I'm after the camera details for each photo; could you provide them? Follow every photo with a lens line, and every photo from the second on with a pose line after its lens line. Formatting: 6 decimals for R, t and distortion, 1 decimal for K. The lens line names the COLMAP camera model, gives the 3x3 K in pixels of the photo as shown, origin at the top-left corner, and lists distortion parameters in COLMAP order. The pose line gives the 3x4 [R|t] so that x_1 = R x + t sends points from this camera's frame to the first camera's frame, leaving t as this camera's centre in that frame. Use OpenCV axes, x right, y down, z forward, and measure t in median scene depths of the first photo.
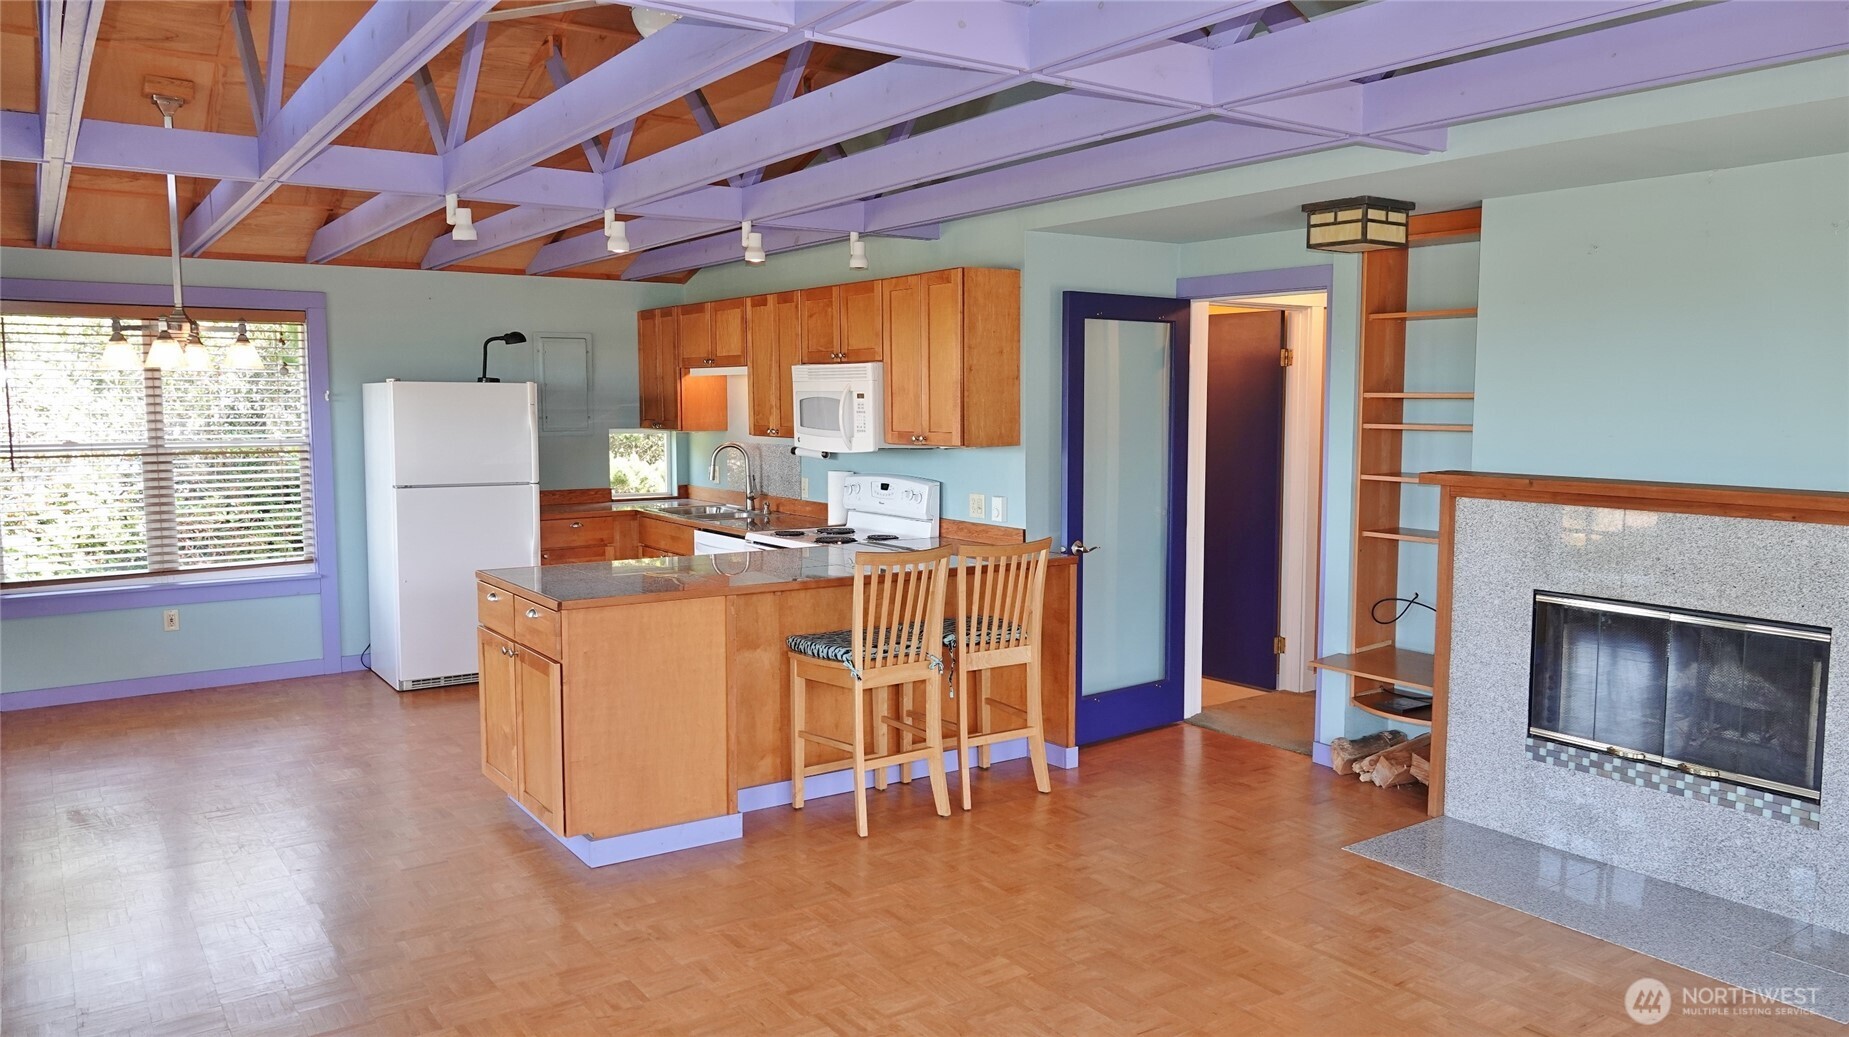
lens RADIAL K [[1291.2, 0, 924.5], [0, 1291.2, 518.5], [0, 0, 1]] dist [0.002403, 0.001866]
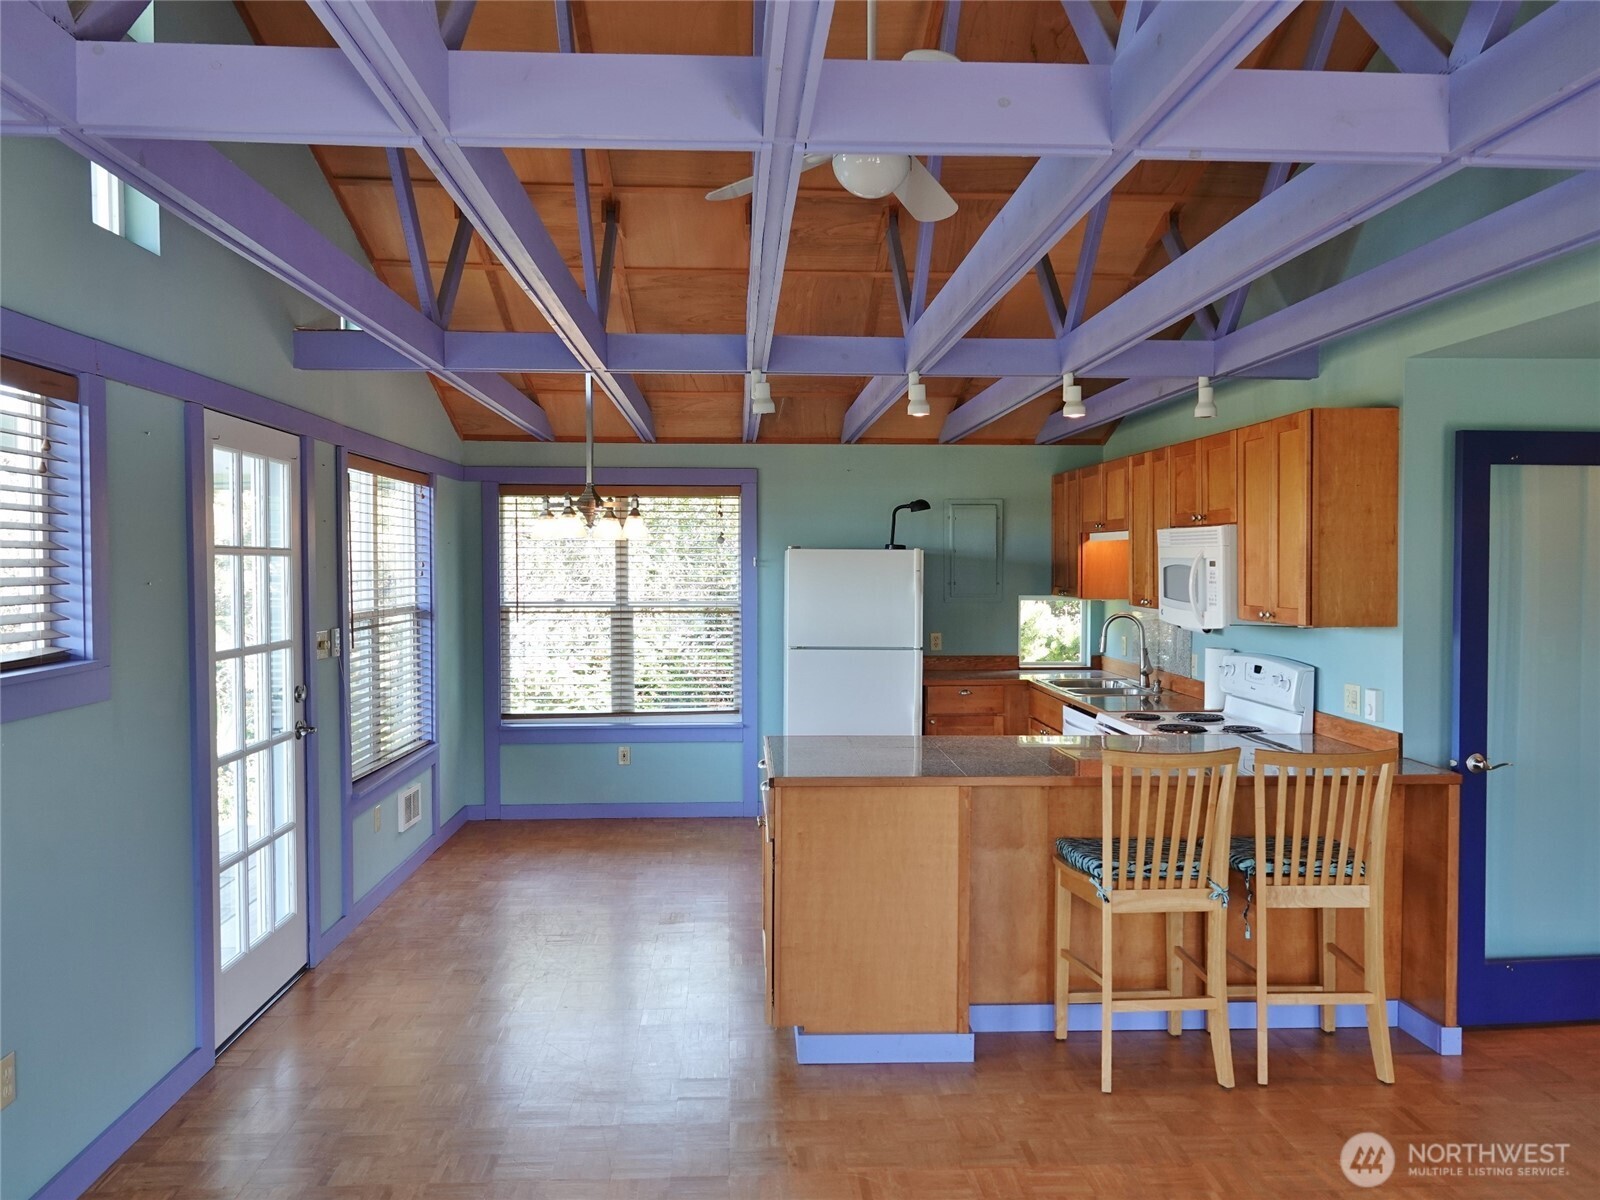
lens RADIAL K [[1249.5, 0, 800.0], [0, 1249.5, 600.0], [0, 0, 1]] dist [0.002782, 0.007366]
pose [[0.850030, 0.017212, -0.526452, 0.164917], [-0.049396, 0.997666, -0.047138, -0.018424], [0.524412, 0.066073, 0.848897, 0.153272]]
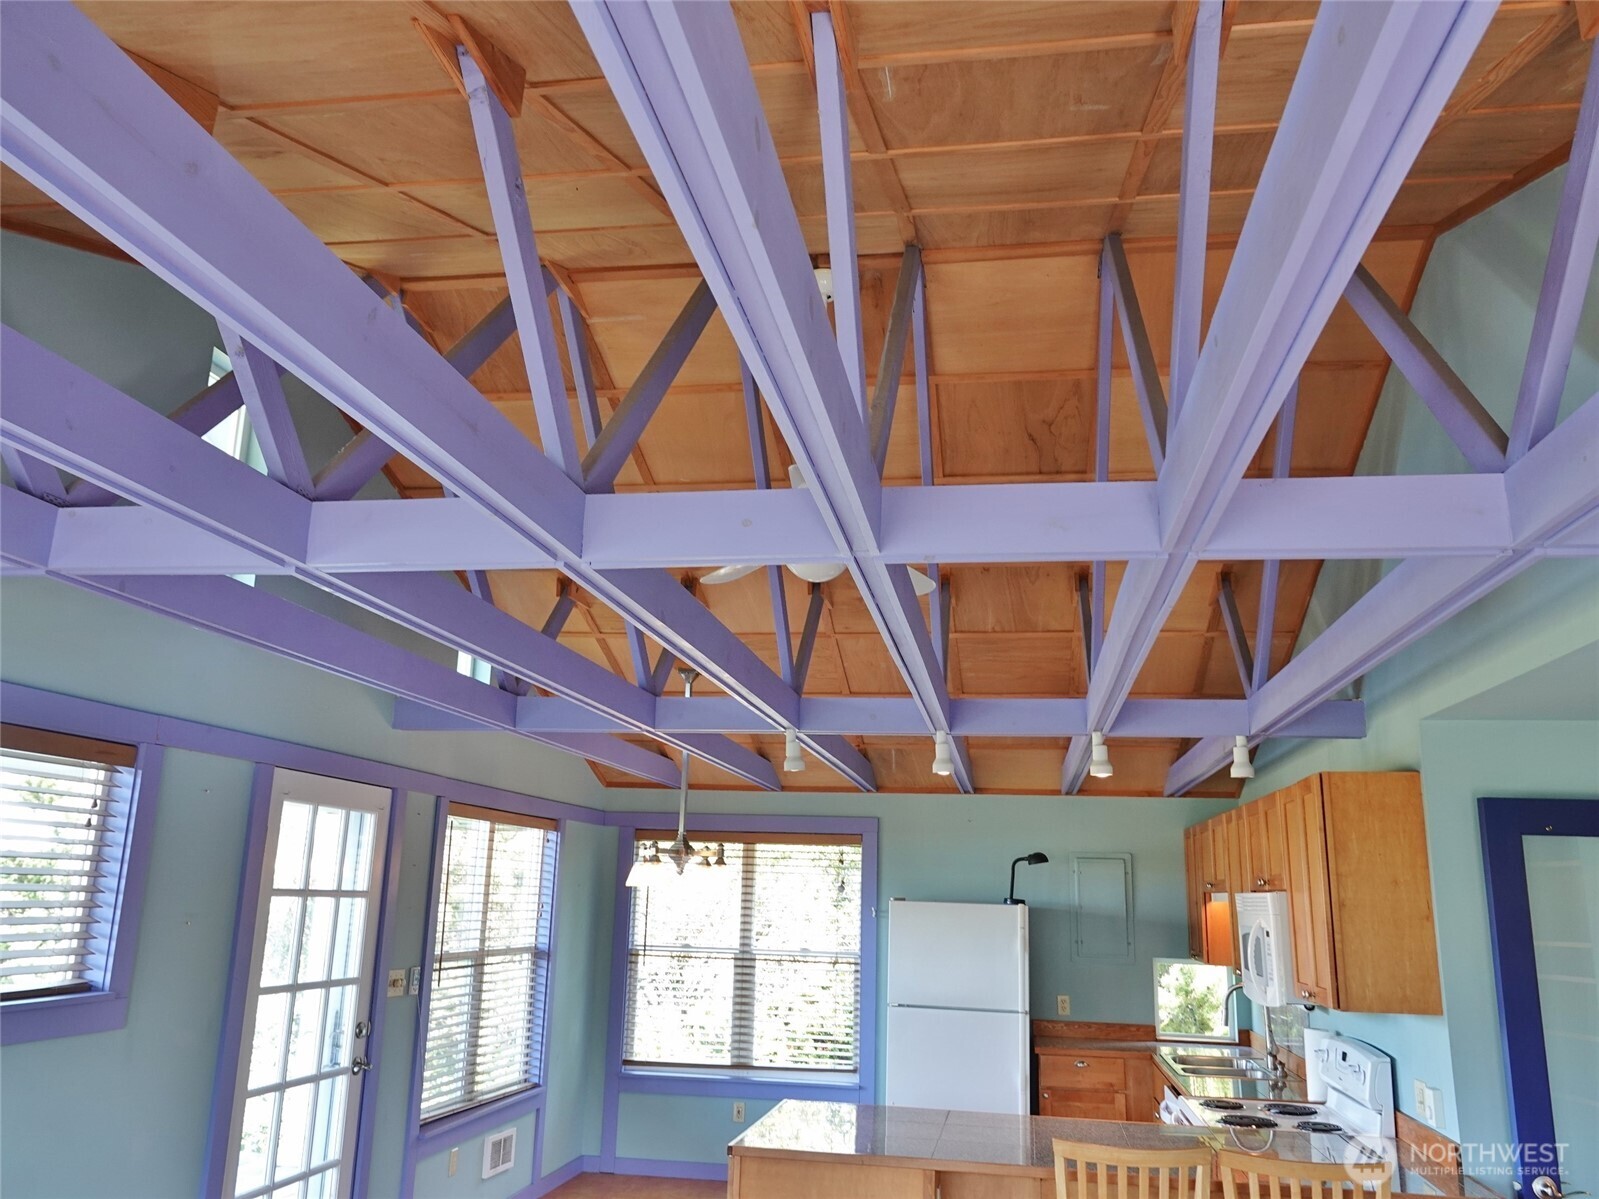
lens RADIAL K [[1248.3, 0, 799.5], [0, 1248.3, 599.5], [0, 0, 1]] dist [0.008606, 0.002387]
pose [[0.713183, -0.141712, -0.686504, 0.325305], [-0.093894, 0.951214, -0.293898, -0.038137], [0.694661, 0.274061, 0.665083, 0.228328]]
